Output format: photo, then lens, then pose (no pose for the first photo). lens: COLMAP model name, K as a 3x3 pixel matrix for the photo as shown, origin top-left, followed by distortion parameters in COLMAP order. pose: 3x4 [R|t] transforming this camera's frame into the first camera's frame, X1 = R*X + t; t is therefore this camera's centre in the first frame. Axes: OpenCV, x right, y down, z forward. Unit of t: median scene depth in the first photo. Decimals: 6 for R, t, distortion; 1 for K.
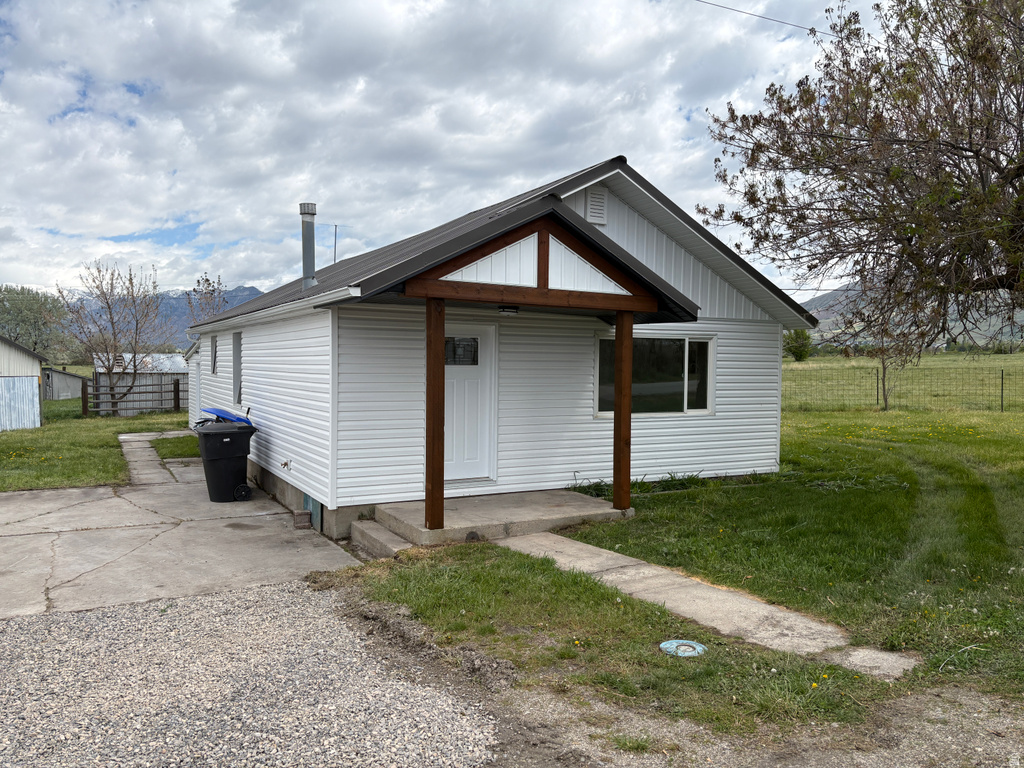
lens RADIAL K [[774.3, 0, 513.4], [0, 774.3, 388.0], [0, 0, 1]] dist [0.094378, -0.103722]
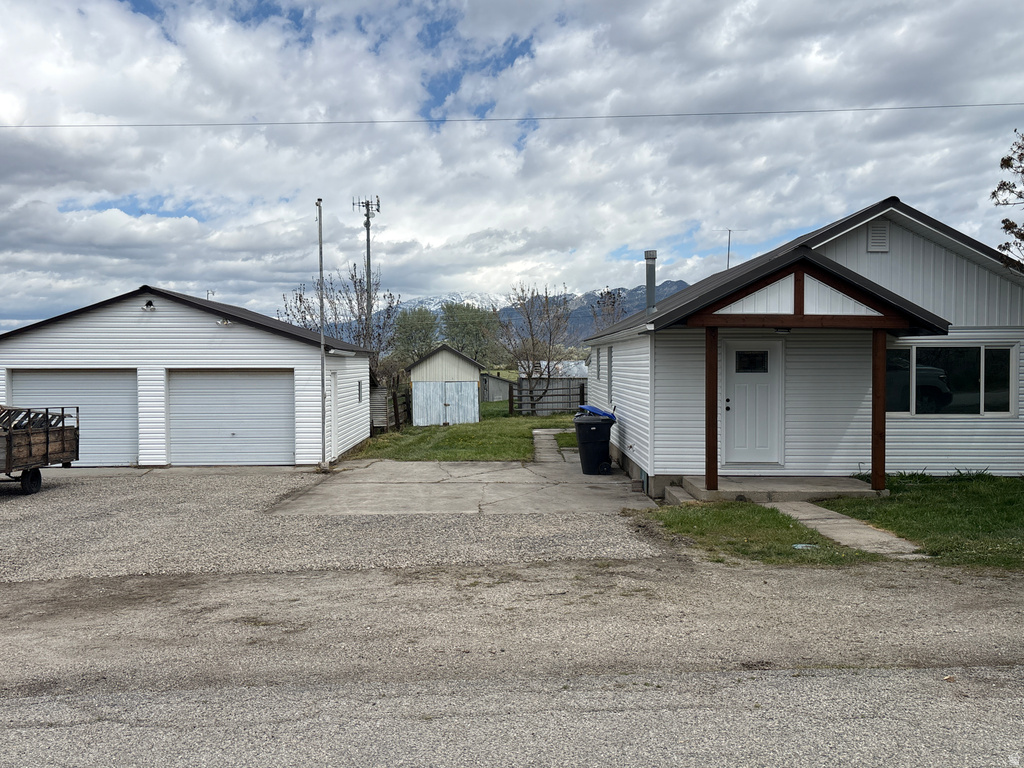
lens RADIAL K [[892.5, 0, 512.0], [0, 892.5, 384.0], [0, 0, 1]] dist [0.032150, -0.003967]
pose [[0.875501, 0.001745, -0.483213, 0.282196], [-0.007190, 0.999930, -0.009417, 0.005611], [0.483162, 0.011719, 0.875452, -0.460421]]
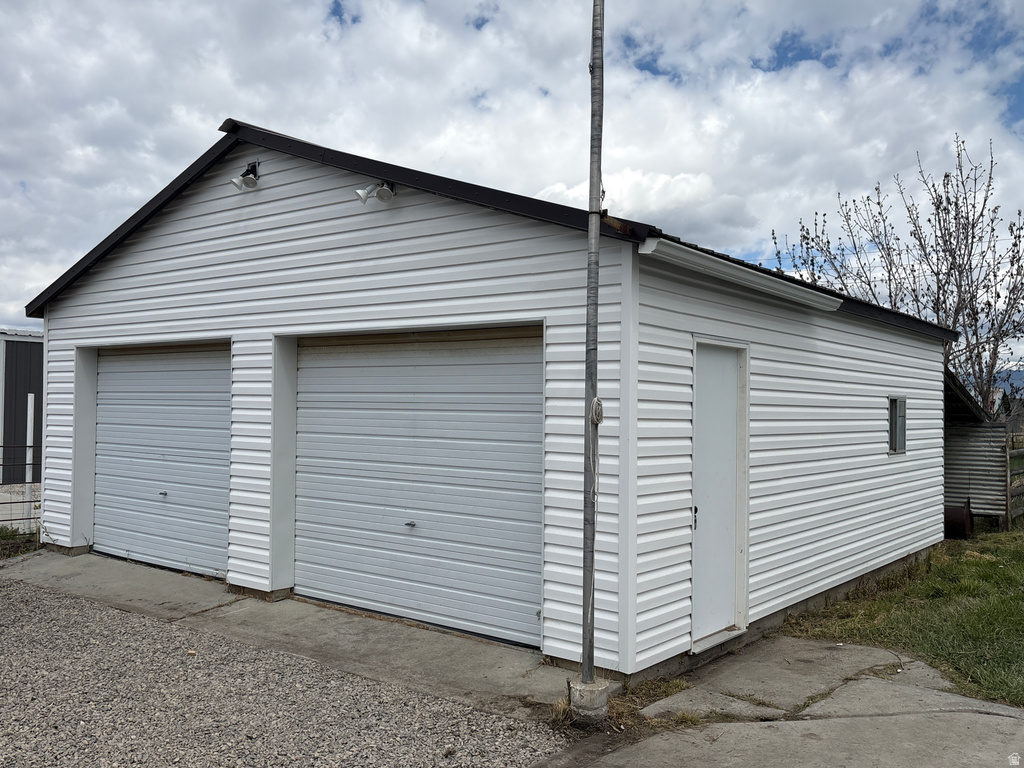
lens RADIAL K [[892.5, 0, 512.0], [0, 892.5, 384.0], [0, 0, 1]] dist [0.032150, -0.003967]
pose [[0.367678, -0.026098, -0.929587, -0.506285], [-0.044146, 0.997989, -0.045479, 0.022430], [0.928905, 0.057759, 0.365787, 0.712350]]
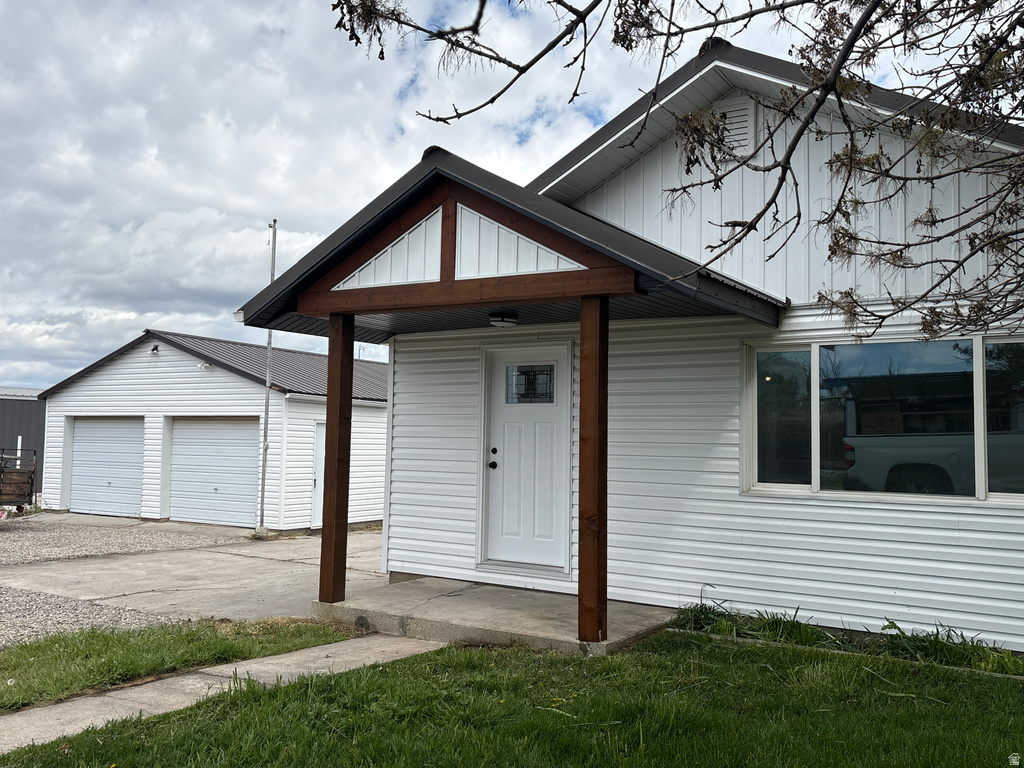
lens RADIAL K [[892.5, 0, 512.0], [0, 892.5, 384.0], [0, 0, 1]] dist [0.032150, -0.003967]
pose [[0.482206, -0.057446, -0.874172, 0.620141], [-0.043957, 0.995004, -0.089633, 0.026392], [0.874954, 0.081647, 0.477272, 0.550694]]
